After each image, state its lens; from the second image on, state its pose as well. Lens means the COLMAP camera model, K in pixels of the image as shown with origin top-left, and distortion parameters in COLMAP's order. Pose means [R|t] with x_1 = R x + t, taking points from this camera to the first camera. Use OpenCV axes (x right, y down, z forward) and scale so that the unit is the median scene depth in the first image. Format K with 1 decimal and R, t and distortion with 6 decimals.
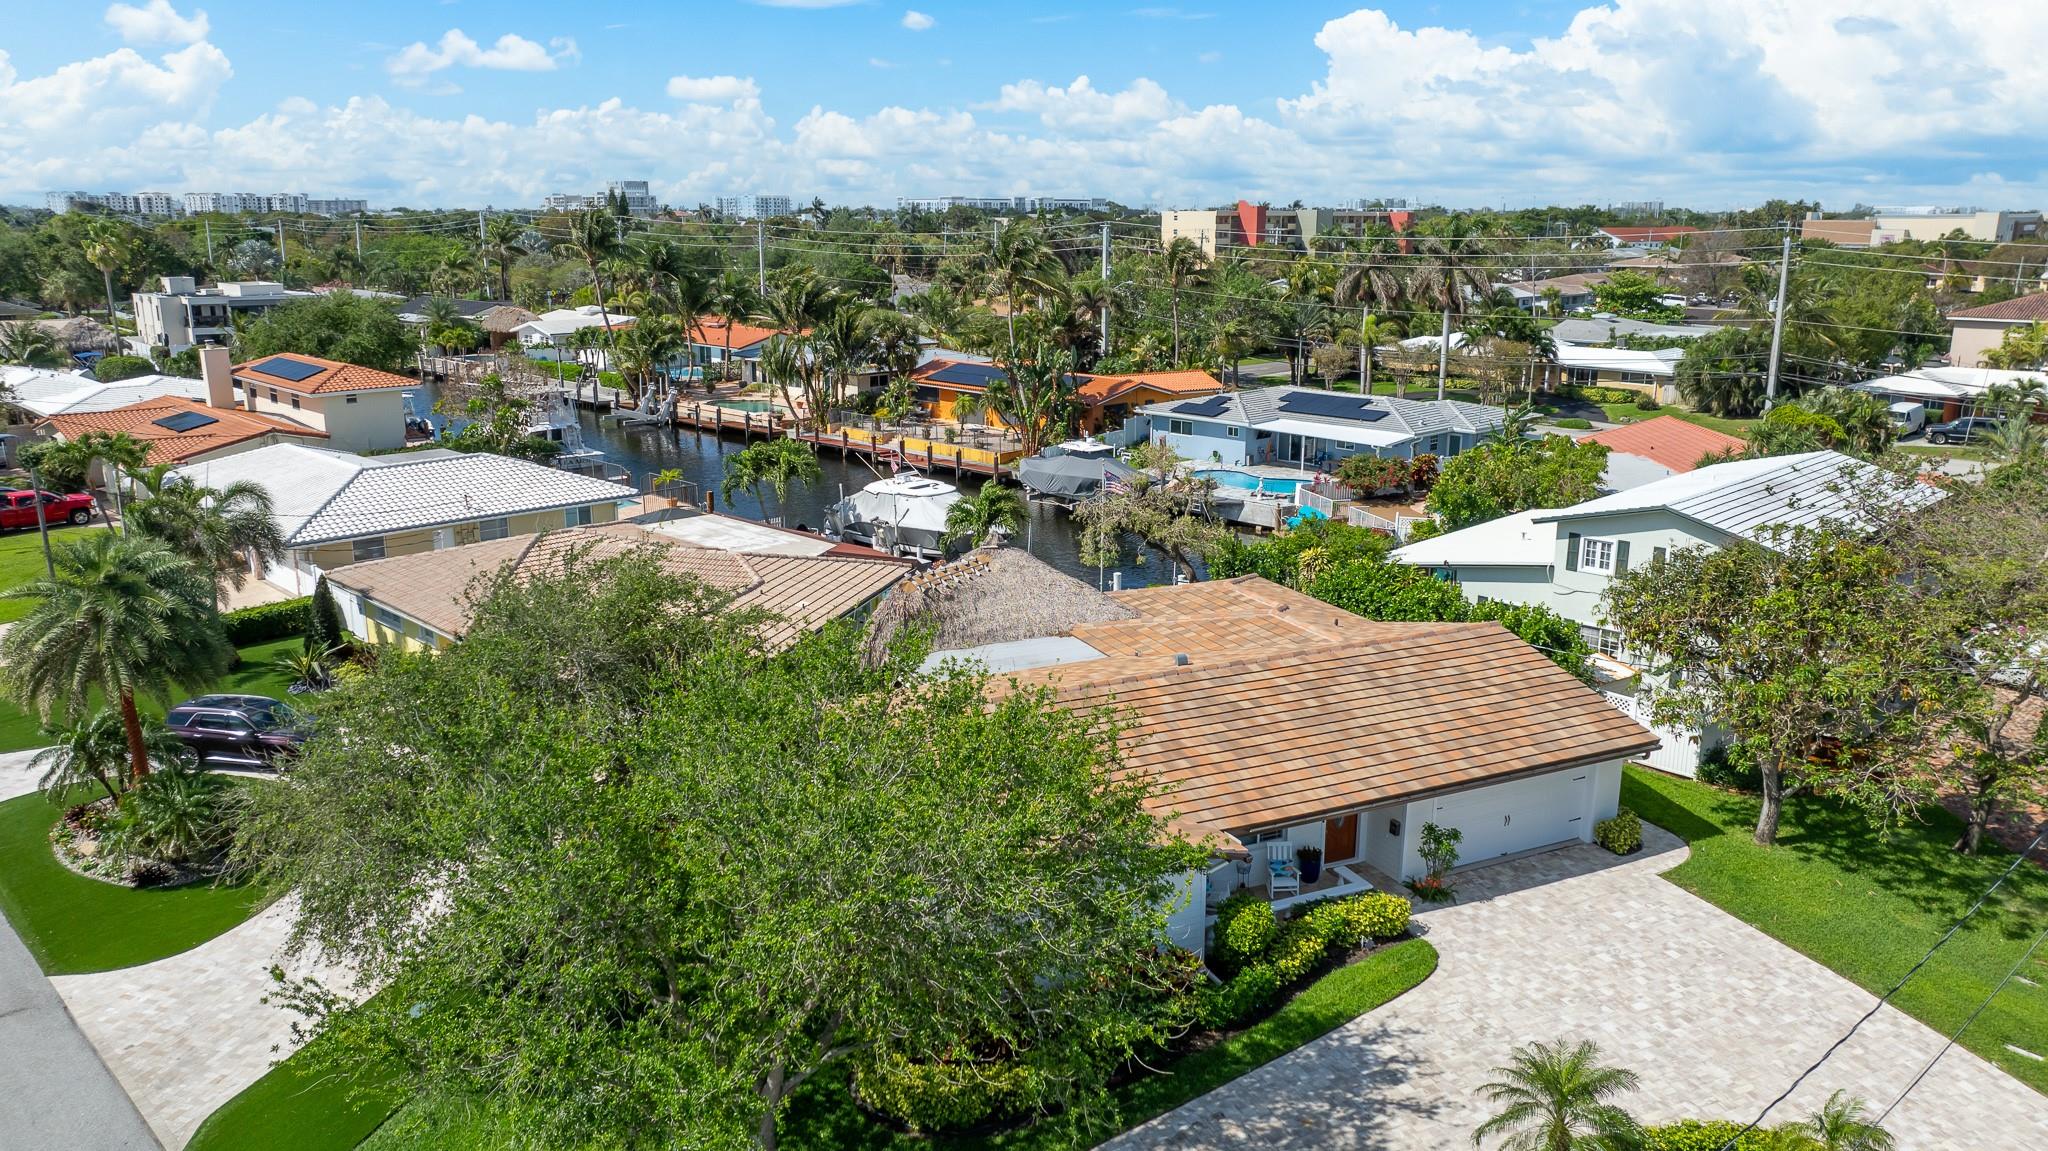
lens RADIAL K [[1478.4, 0, 1024.0], [0, 1478.4, 575.5], [0, 0, 1]] dist [-0.035546, 0.037019]
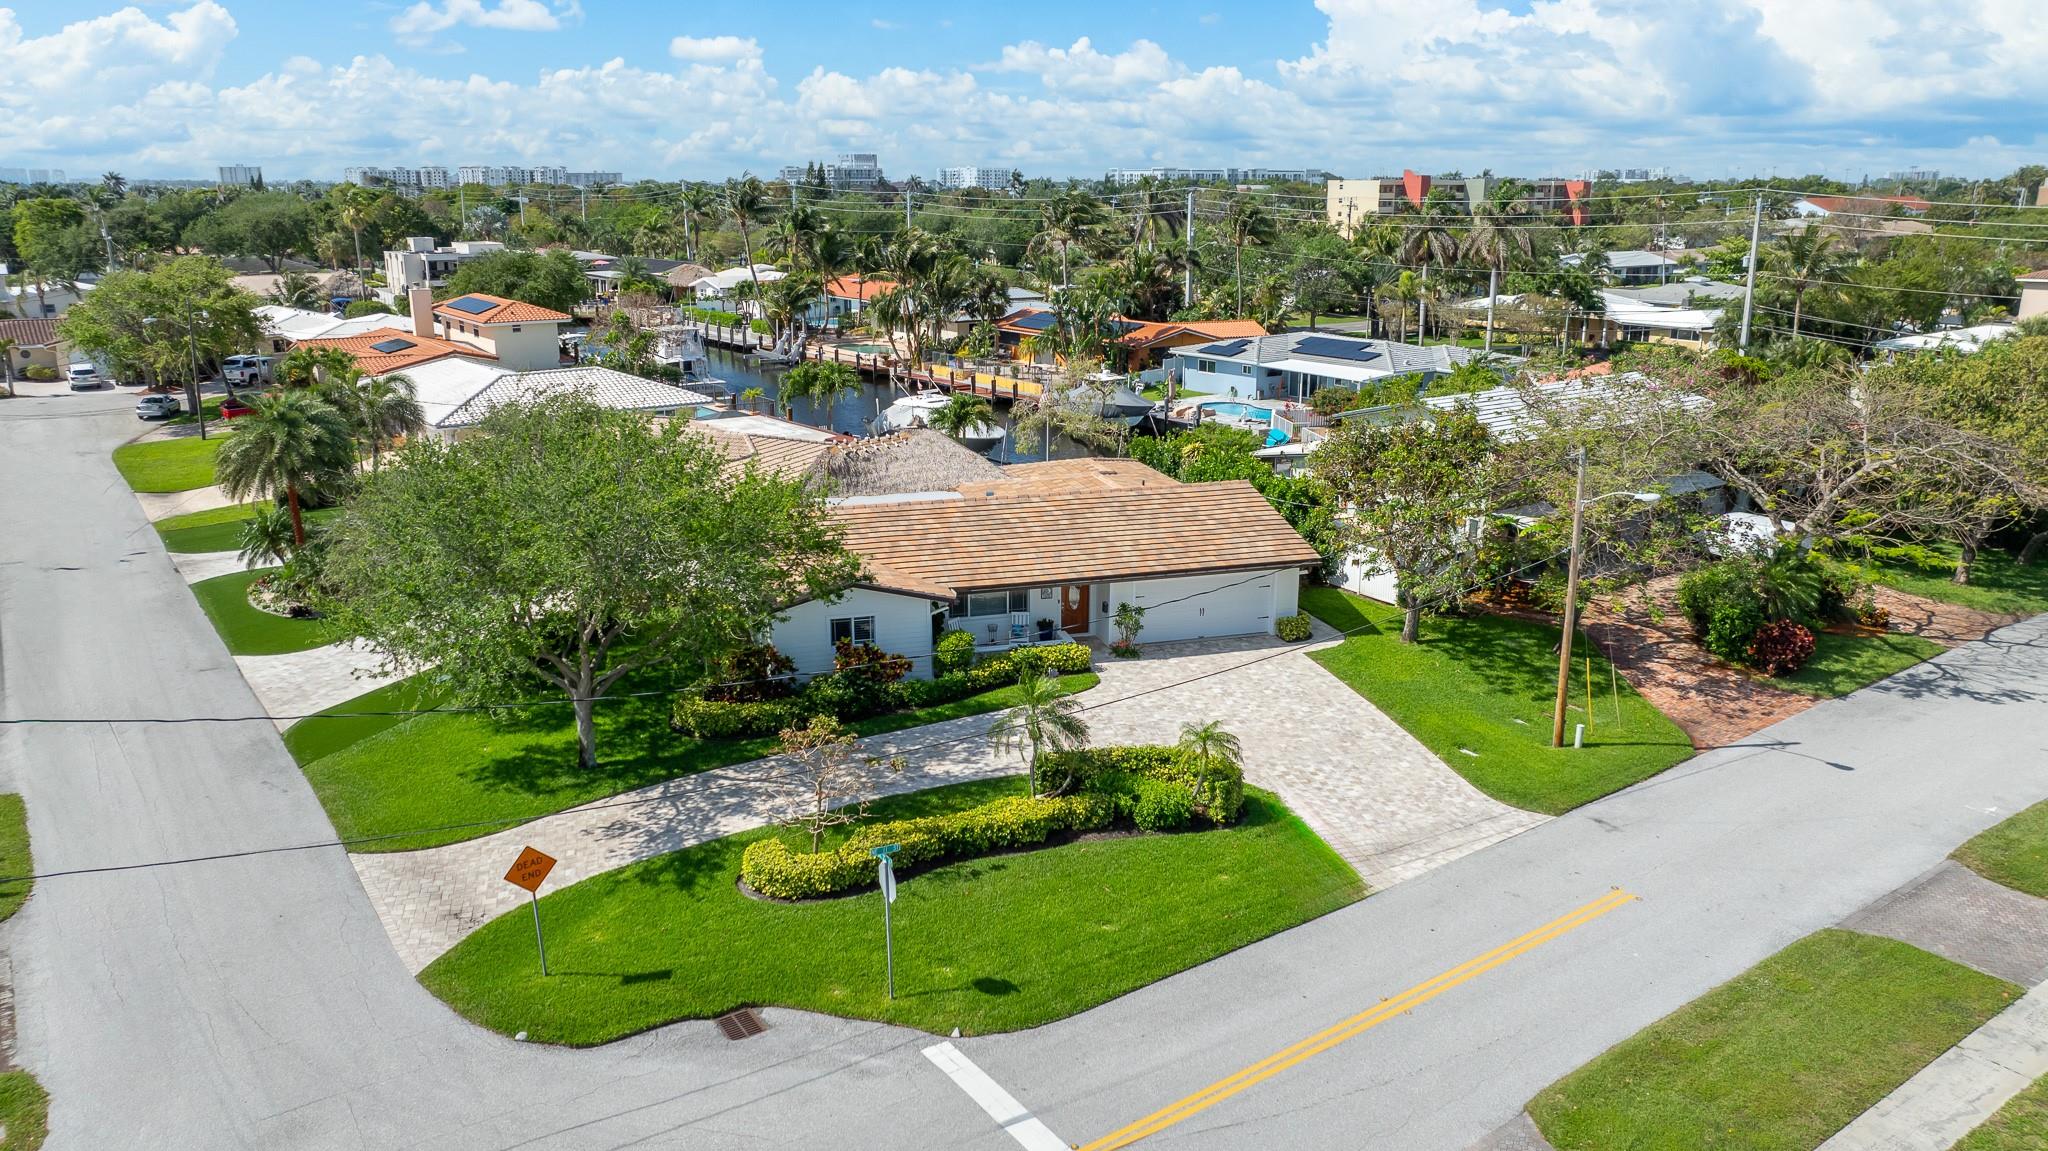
lens RADIAL K [[1462.2, 0, 1024.0], [0, 1462.2, 575.5], [0, 0, 1]] dist [-0.018743, -0.000540]
pose [[0.988433, 0.036373, -0.147234, 0.135750], [-0.033353, 0.999181, 0.022931, 0.039716], [0.147947, -0.017755, 0.988836, -0.141696]]
